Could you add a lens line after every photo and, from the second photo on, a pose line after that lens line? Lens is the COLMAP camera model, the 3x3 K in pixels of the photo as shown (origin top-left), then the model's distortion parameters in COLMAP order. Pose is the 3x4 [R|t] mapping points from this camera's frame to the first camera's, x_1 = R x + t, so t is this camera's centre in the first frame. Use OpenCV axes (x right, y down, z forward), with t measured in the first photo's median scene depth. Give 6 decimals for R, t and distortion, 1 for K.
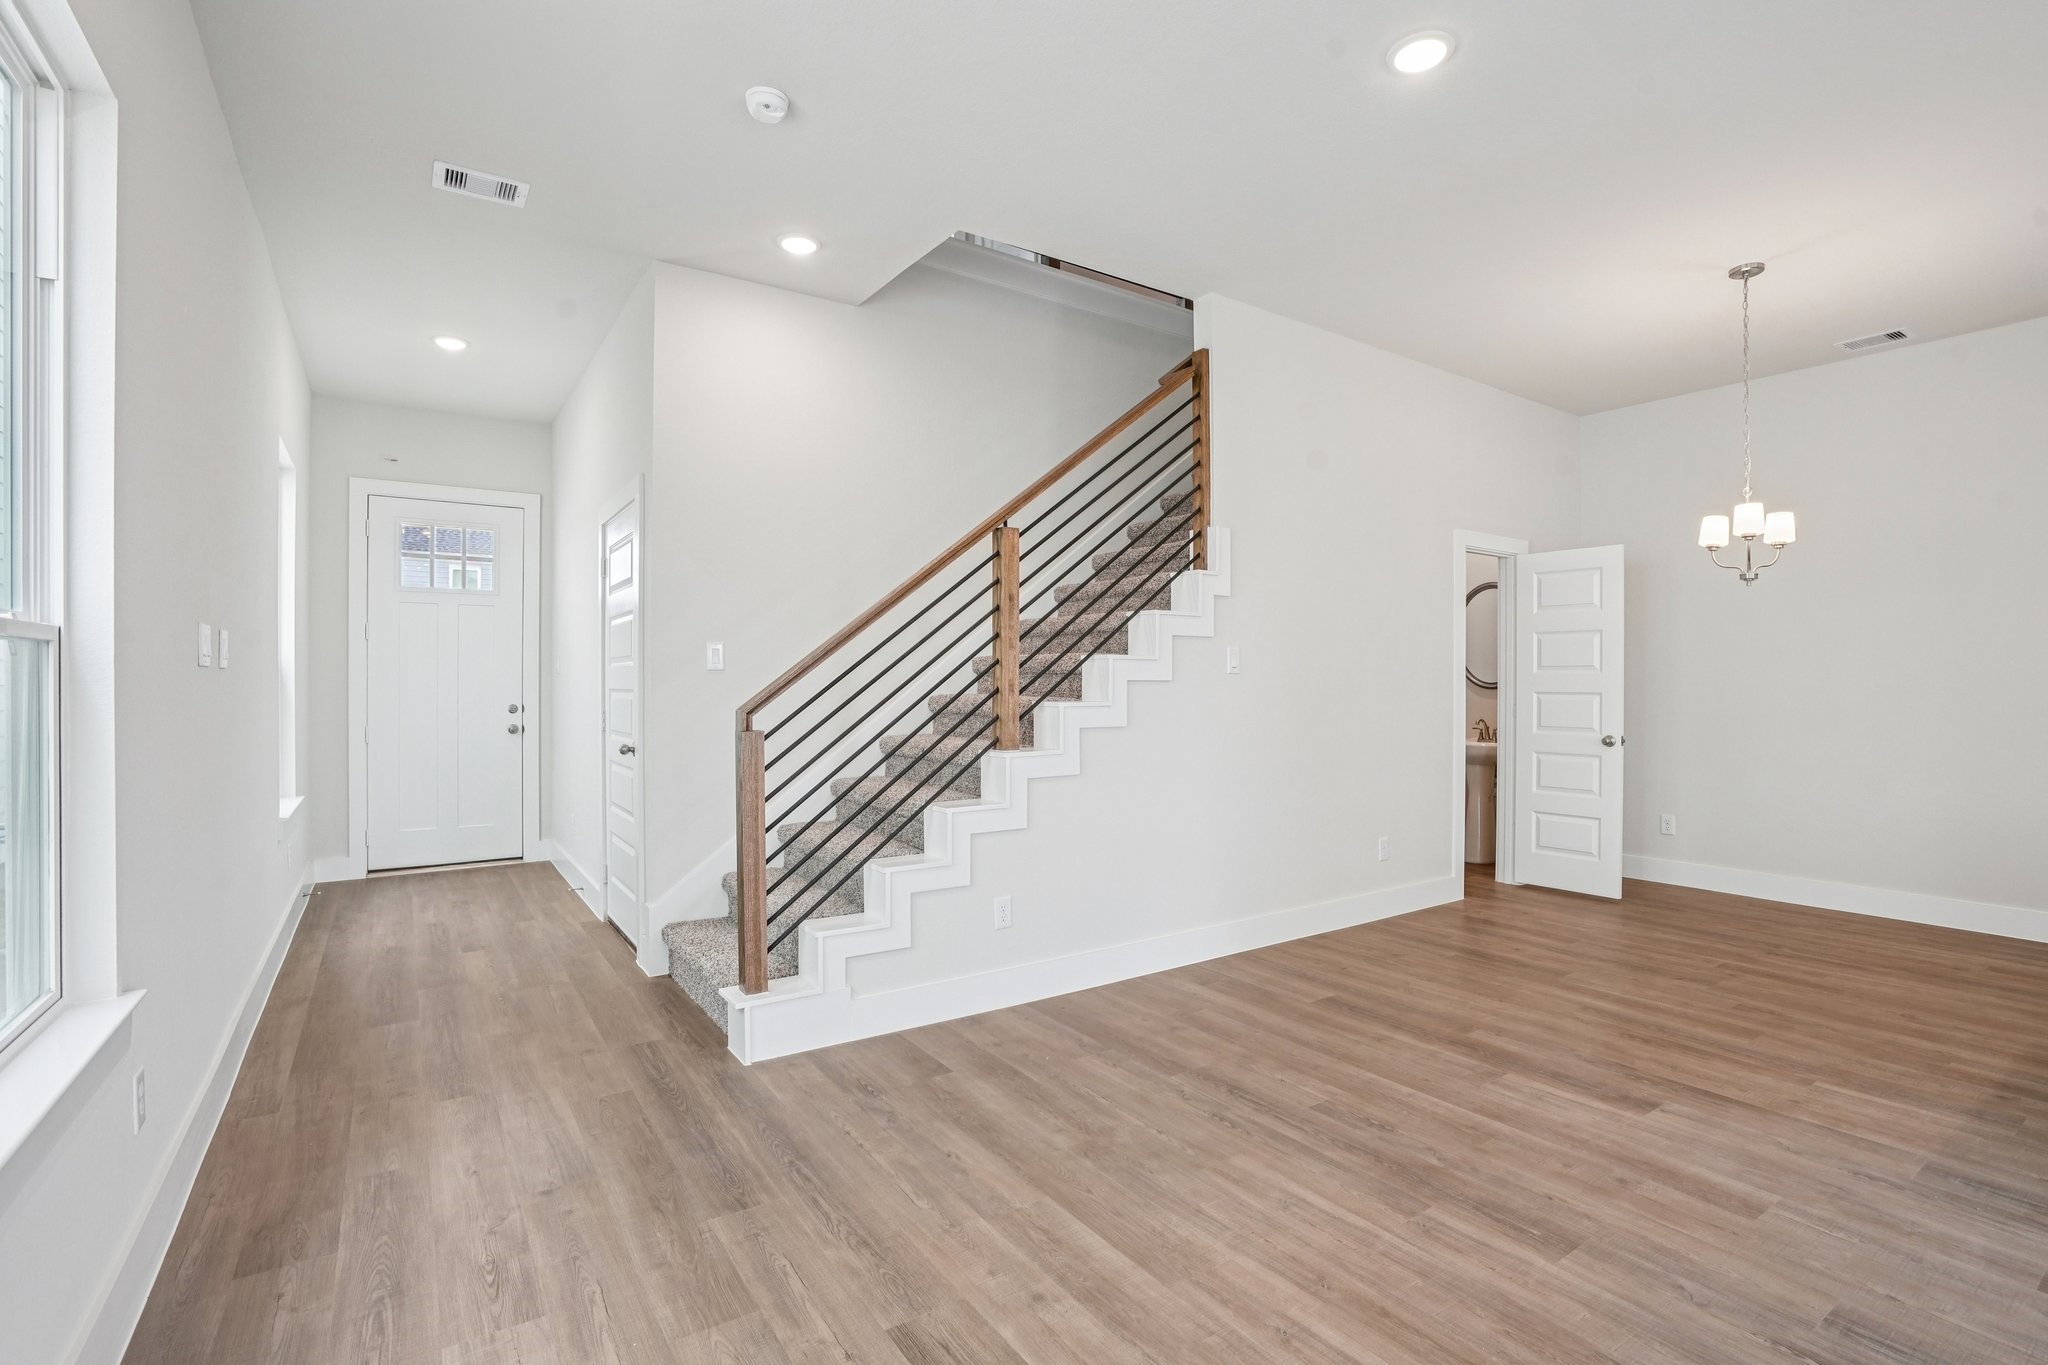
lens RADIAL K [[950.8, 0, 1027.1], [0, 950.8, 690.6], [0, 0, 1]] dist [-0.047339, 0.015071]
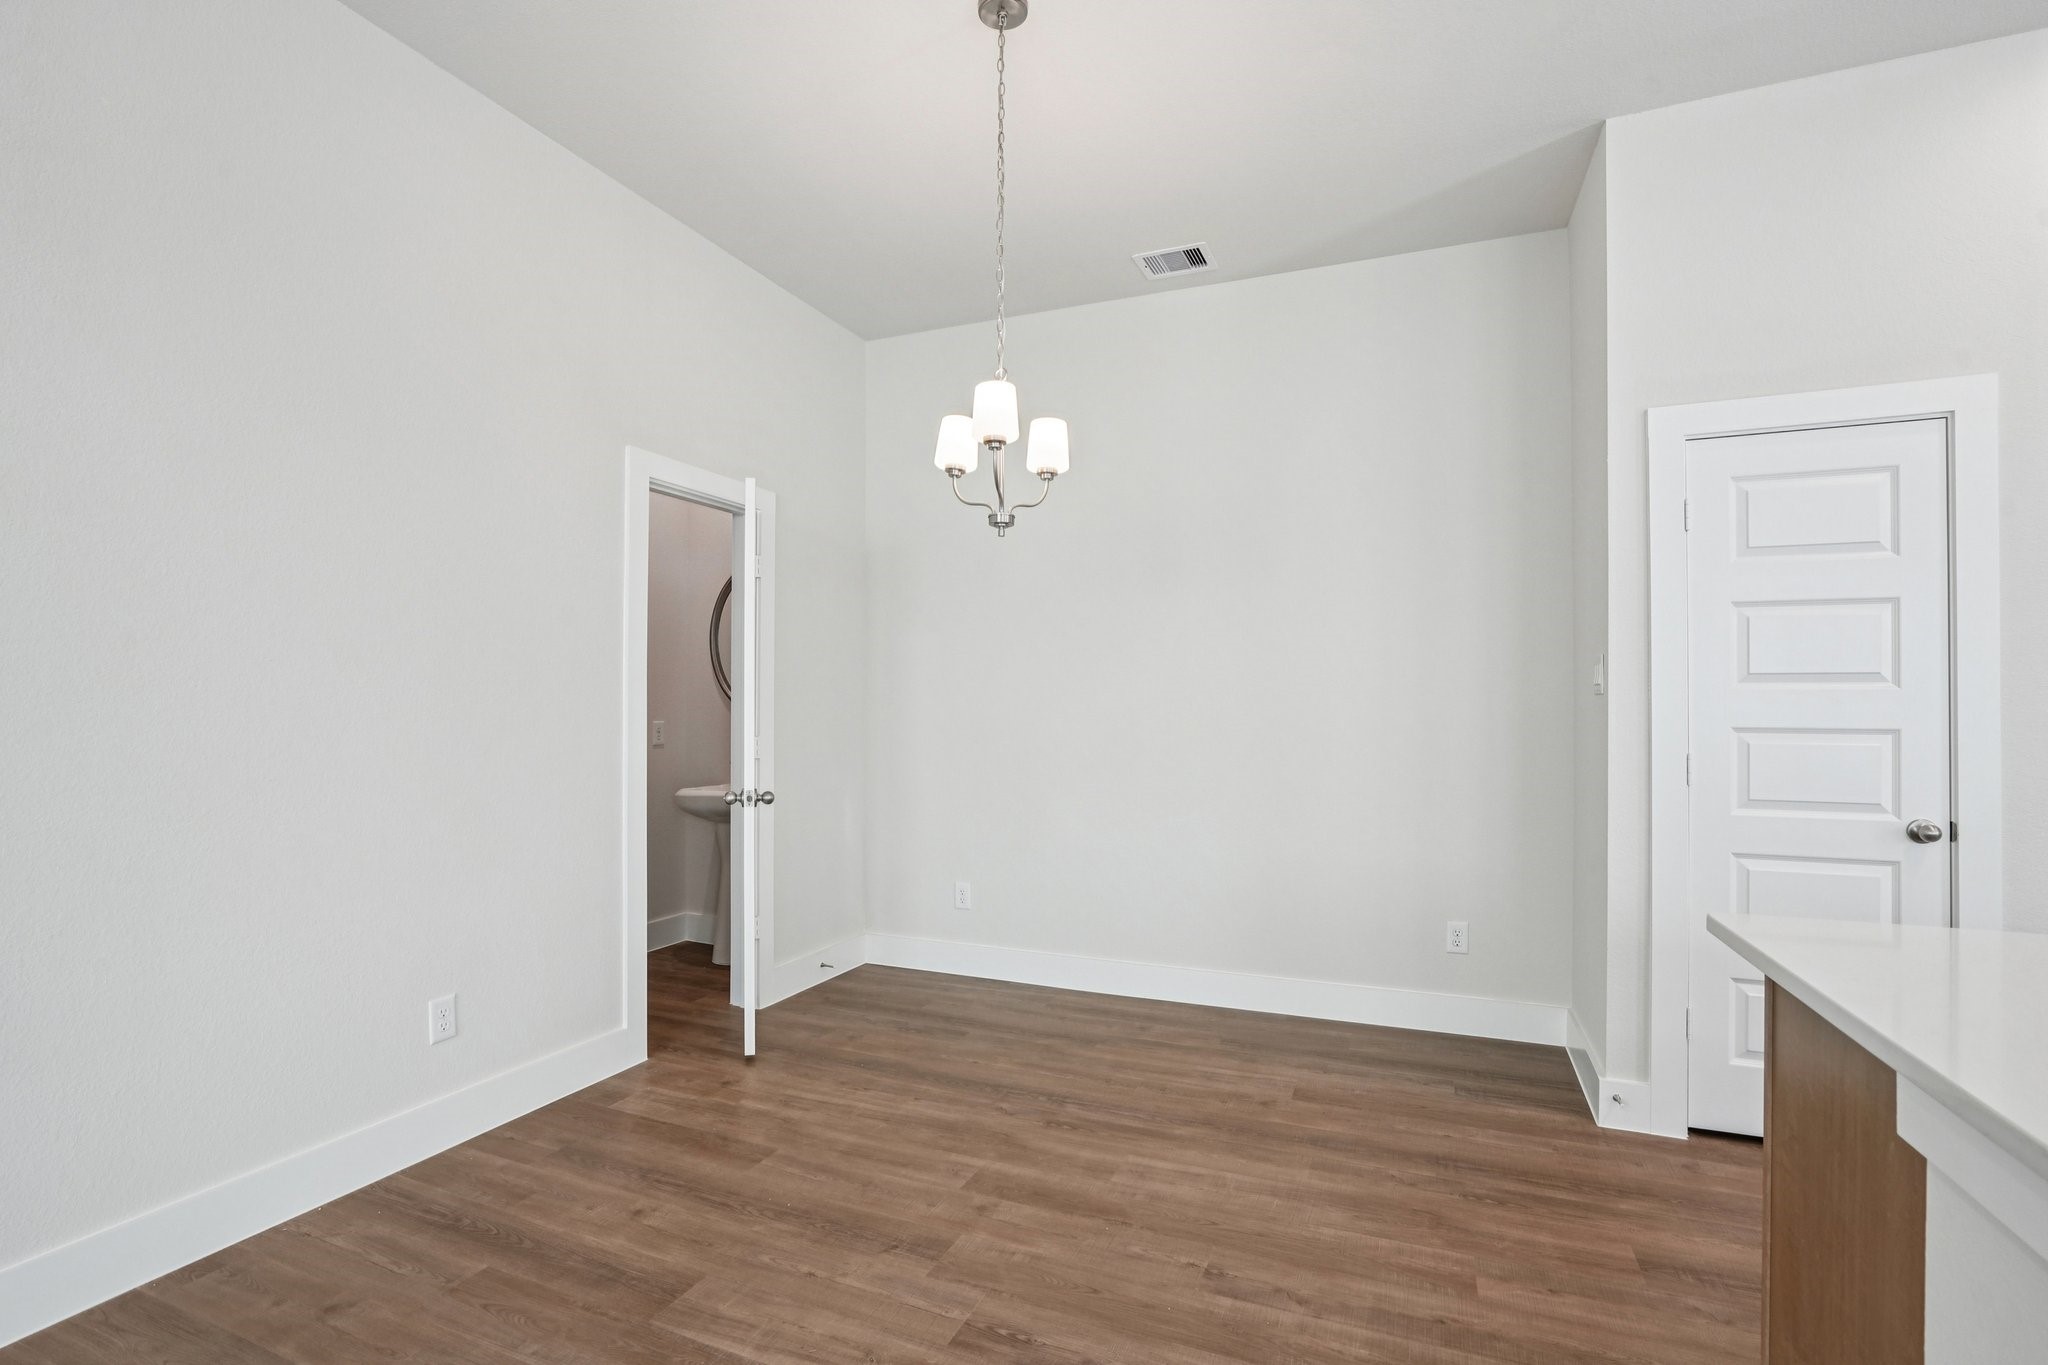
lens RADIAL K [[950.8, 0, 1027.1], [0, 950.8, 690.6], [0, 0, 1]] dist [-0.047339, 0.015071]
pose [[0.835373, 0.011242, 0.549569, 0.567153], [0.001702, 0.999733, -0.023038, -0.002060], [-0.549681, 0.020180, 0.835131, 0.605438]]
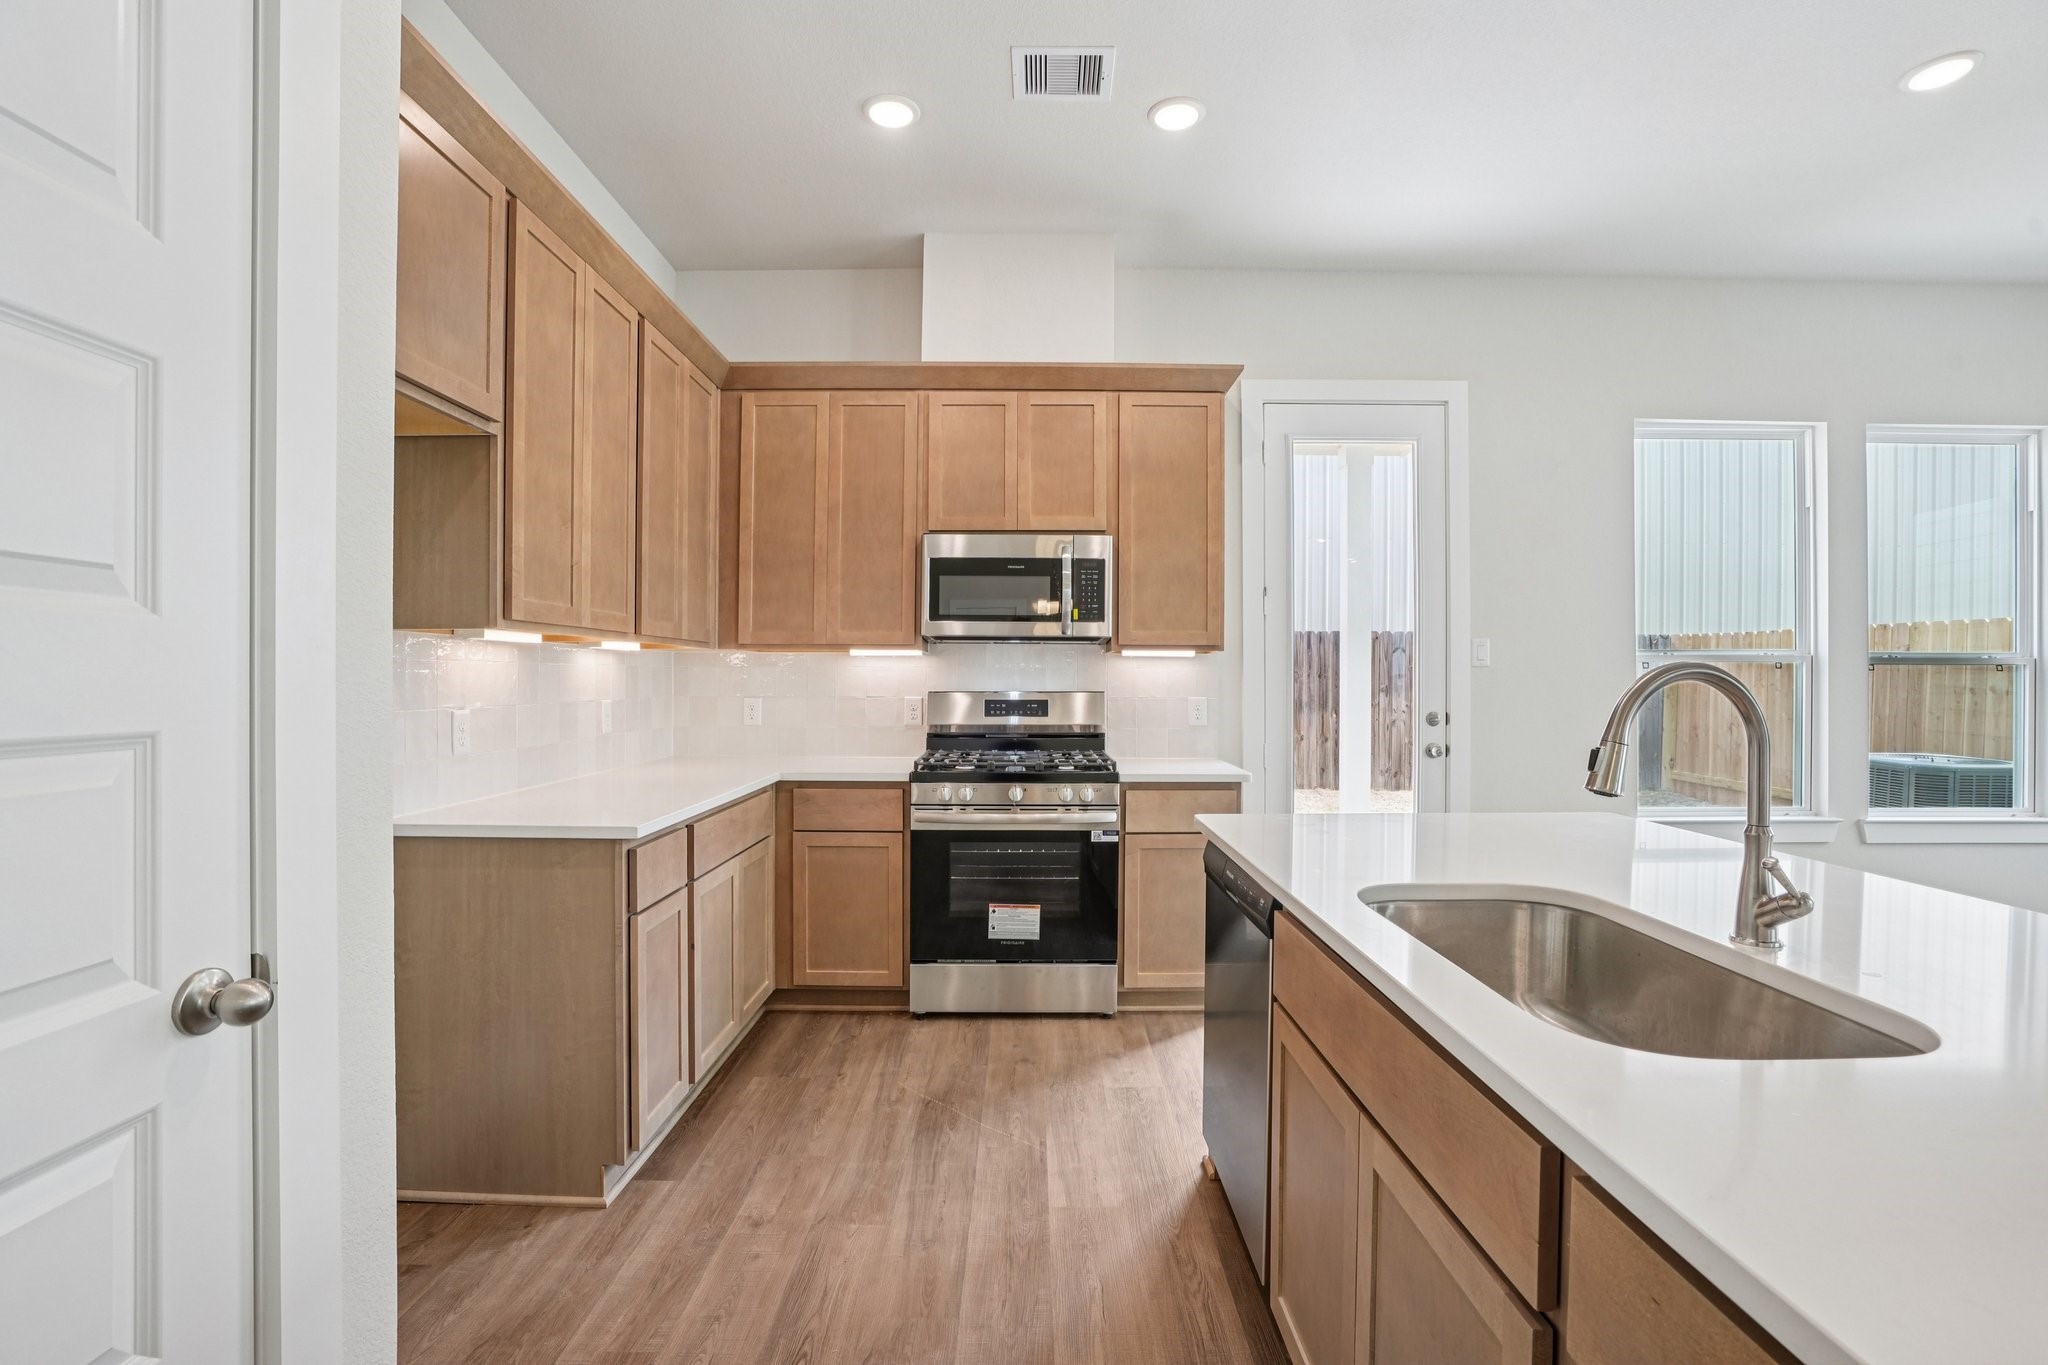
lens RADIAL K [[950.8, 0, 1027.1], [0, 950.8, 690.6], [0, 0, 1]] dist [-0.047339, 0.015071]
pose [[-0.823002, -0.015918, 0.567815, 1.233414], [0.000886, 0.999570, 0.029306, -0.013199], [-0.568037, 0.024622, -0.822634, 0.940889]]
